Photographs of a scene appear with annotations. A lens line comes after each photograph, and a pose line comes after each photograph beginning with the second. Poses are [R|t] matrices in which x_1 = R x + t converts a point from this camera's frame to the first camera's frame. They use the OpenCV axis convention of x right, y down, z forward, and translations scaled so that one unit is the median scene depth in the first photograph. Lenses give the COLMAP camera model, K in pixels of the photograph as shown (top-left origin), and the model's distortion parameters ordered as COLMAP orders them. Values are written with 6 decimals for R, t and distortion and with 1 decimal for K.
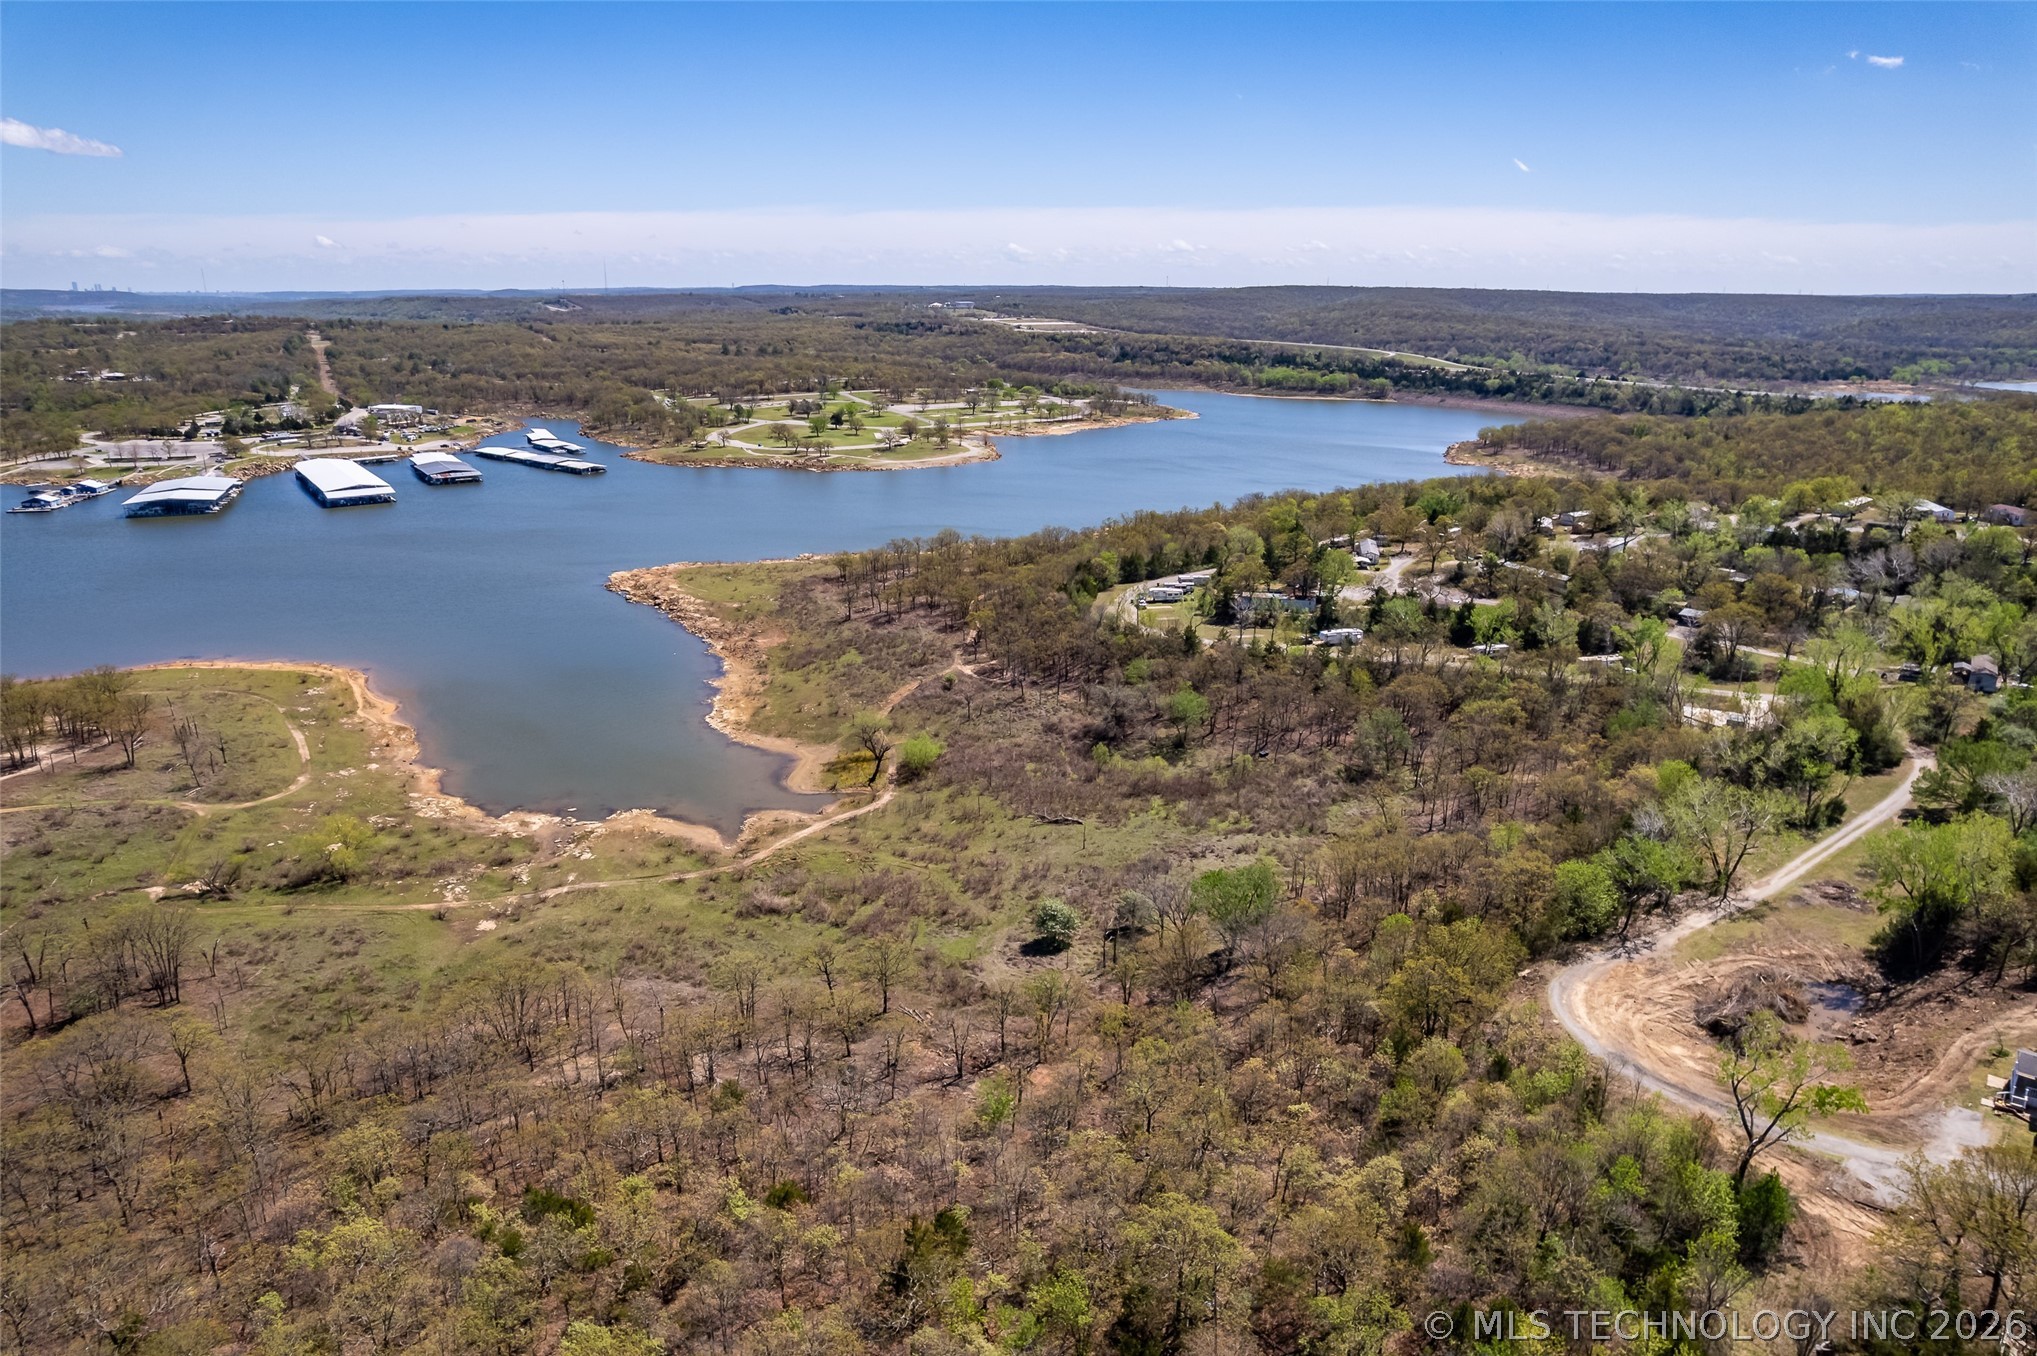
lens RADIAL K [[1305.2, 0, 1021.2], [0, 1305.2, 686.7], [0, 0, 1]] dist [-0.087765, 0.080888]
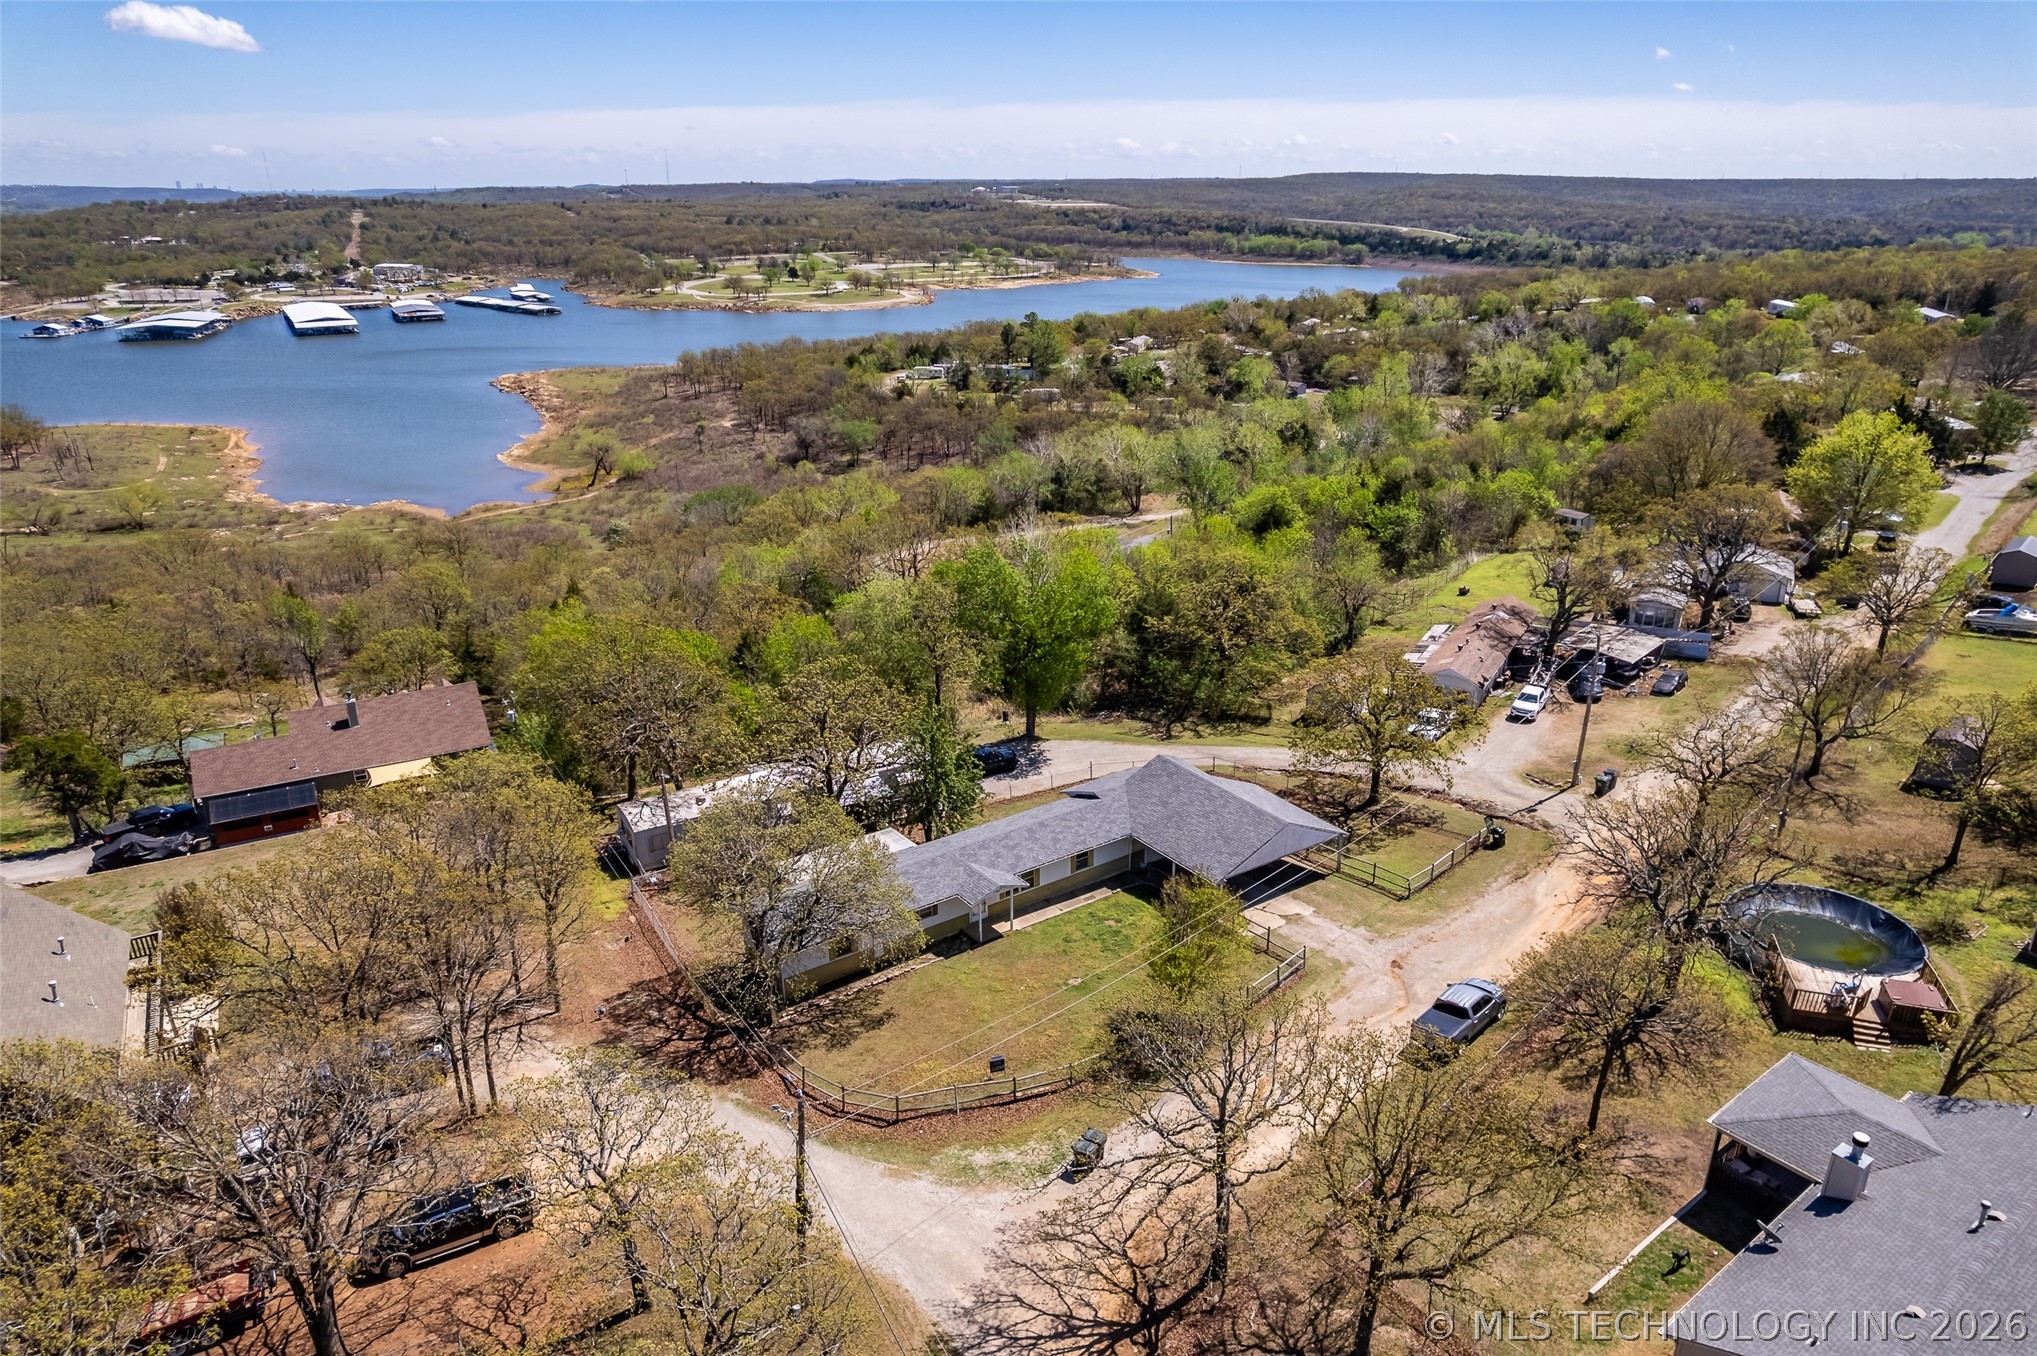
lens RADIAL K [[1305.2, 0, 1021.2], [0, 1305.2, 686.7], [0, 0, 1]] dist [-0.087765, 0.080888]
pose [[0.997821, 0.020157, -0.062827, 0.125967], [-0.015566, 0.997230, 0.072726, 0.056395], [0.064119, -0.071590, 0.995371, -0.070057]]
